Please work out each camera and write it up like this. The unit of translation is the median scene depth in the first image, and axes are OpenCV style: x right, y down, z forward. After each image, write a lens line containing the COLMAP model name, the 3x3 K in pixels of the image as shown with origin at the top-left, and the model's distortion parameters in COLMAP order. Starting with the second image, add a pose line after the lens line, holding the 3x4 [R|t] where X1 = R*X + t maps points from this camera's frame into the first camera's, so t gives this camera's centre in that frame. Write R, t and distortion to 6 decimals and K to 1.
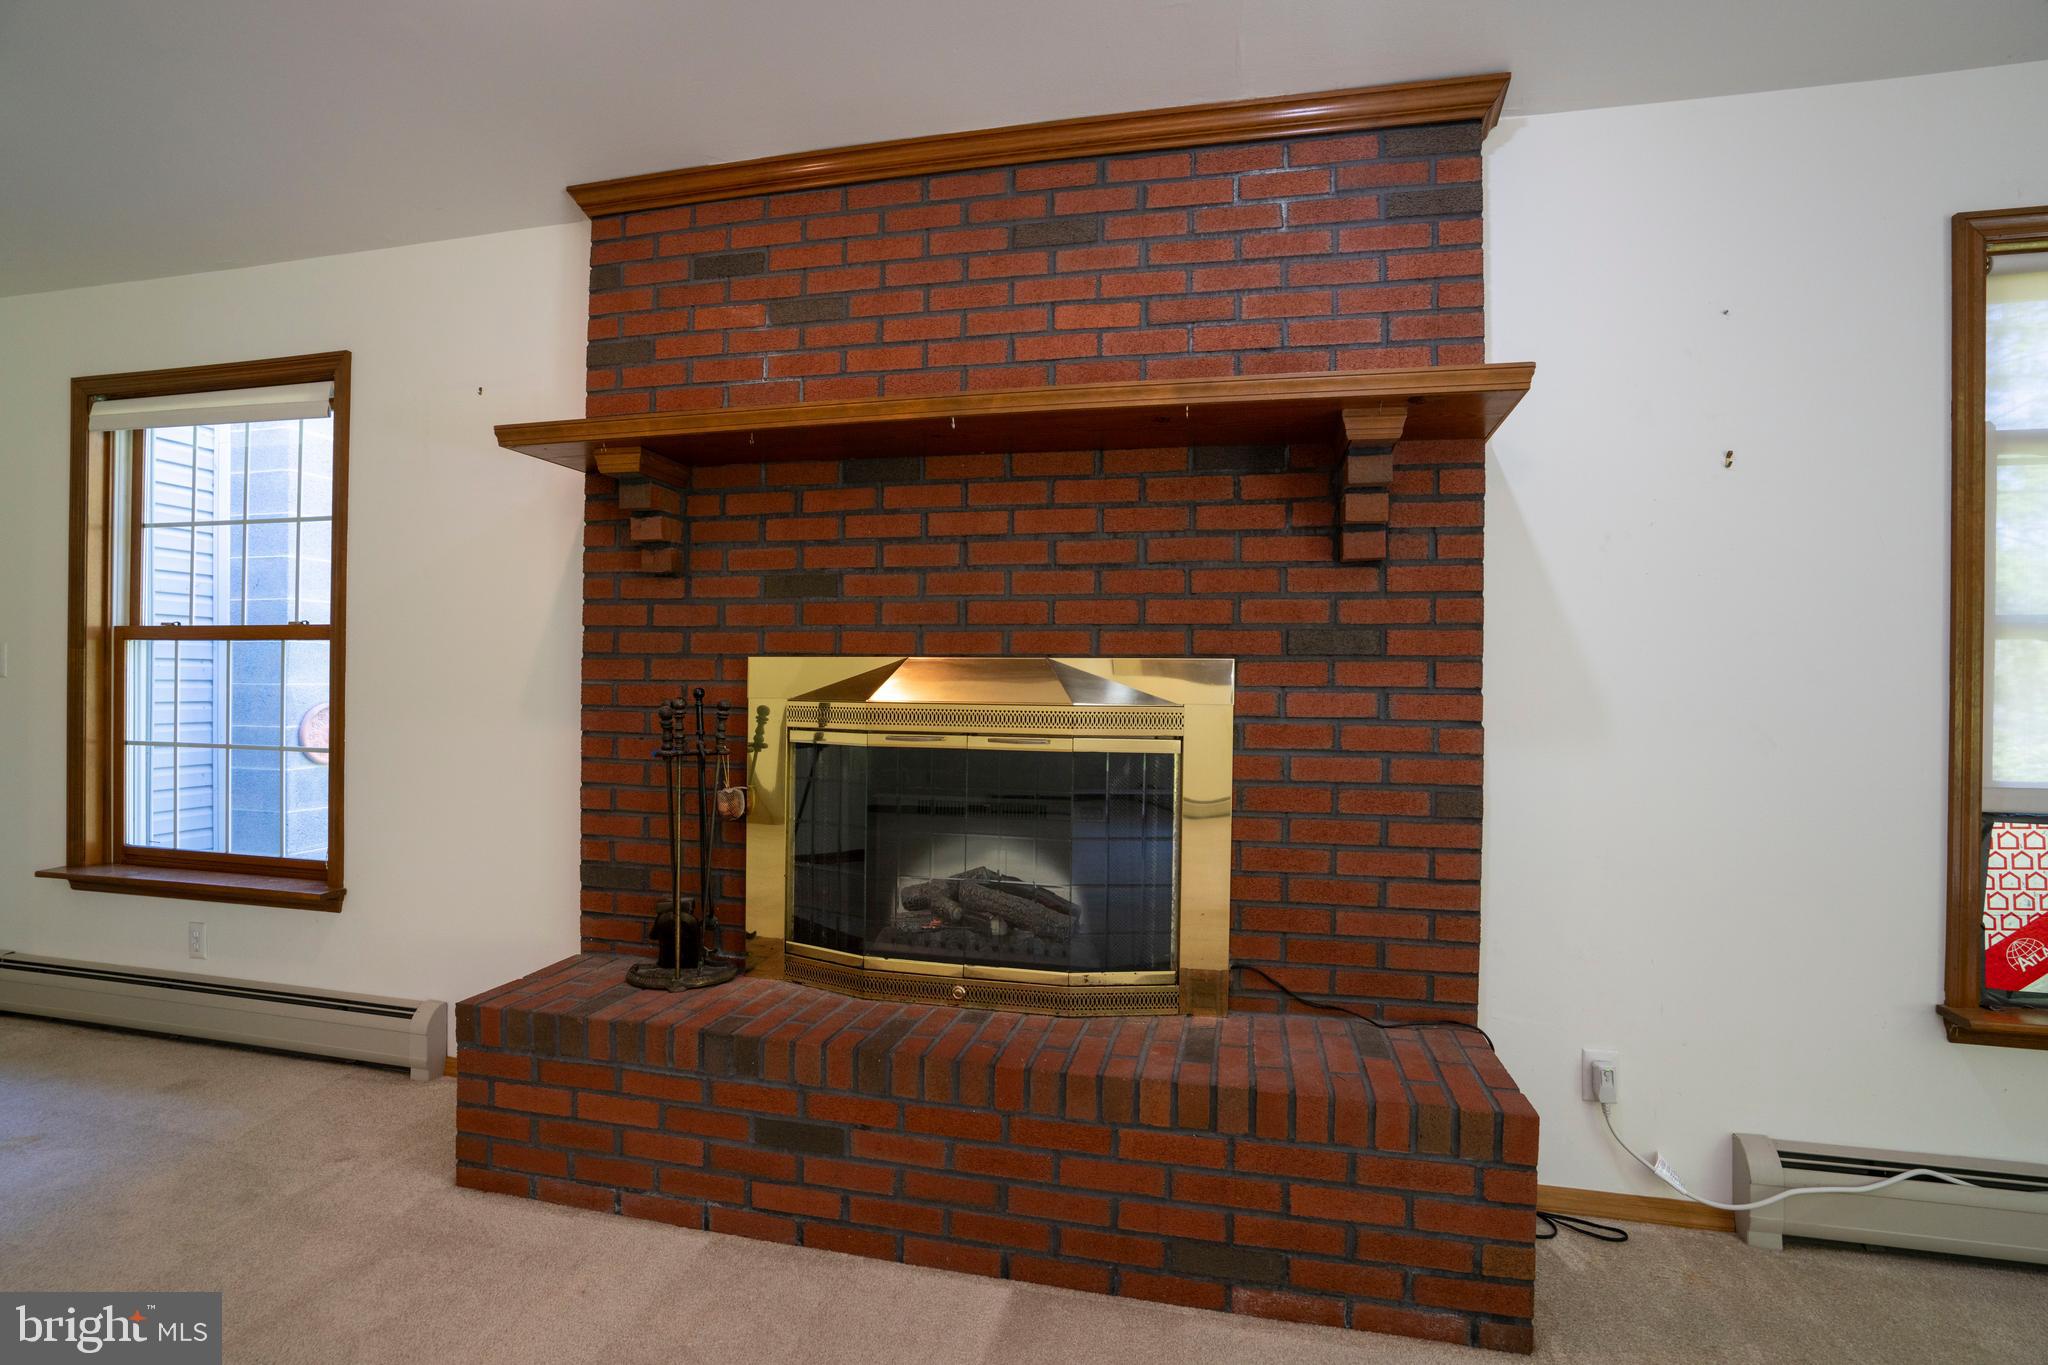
lens RADIAL K [[958.2, 0, 1019.9], [0, 958.2, 689.2], [0, 0, 1]] dist [-0.037912, 0.006649]
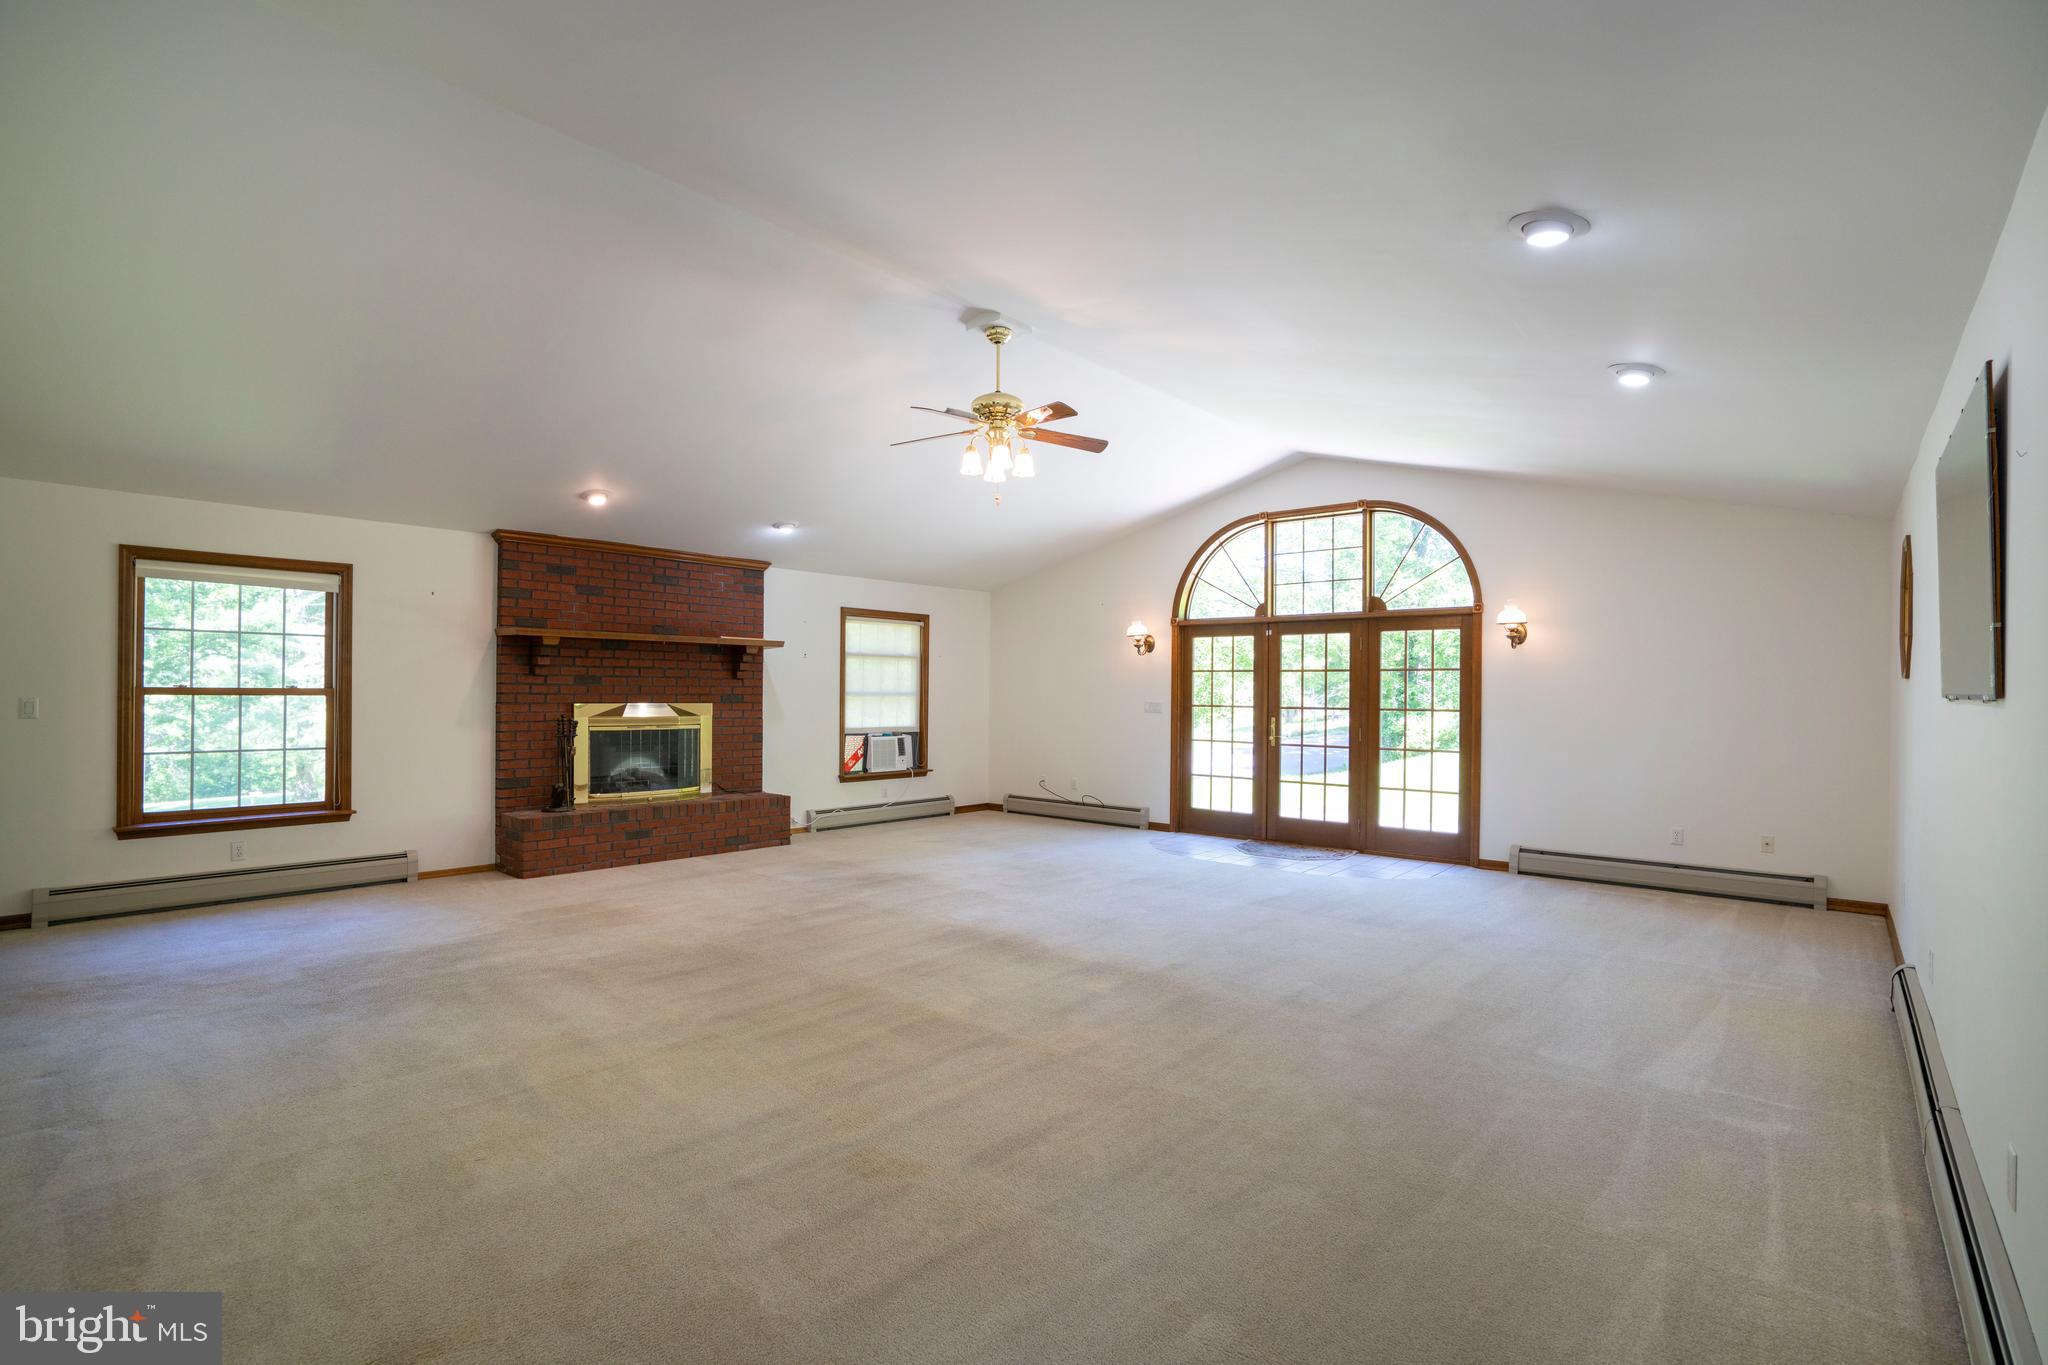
lens RADIAL K [[958.2, 0, 1008.4], [0, 958.2, 668.0], [0, 0, 1]] dist [-0.037912, 0.006649]
pose [[0.489414, 0.013956, 0.871940, -2.438273], [-0.000092, 0.999873, -0.015952, -0.107817], [-0.872052, 0.007727, 0.489353, -1.835643]]
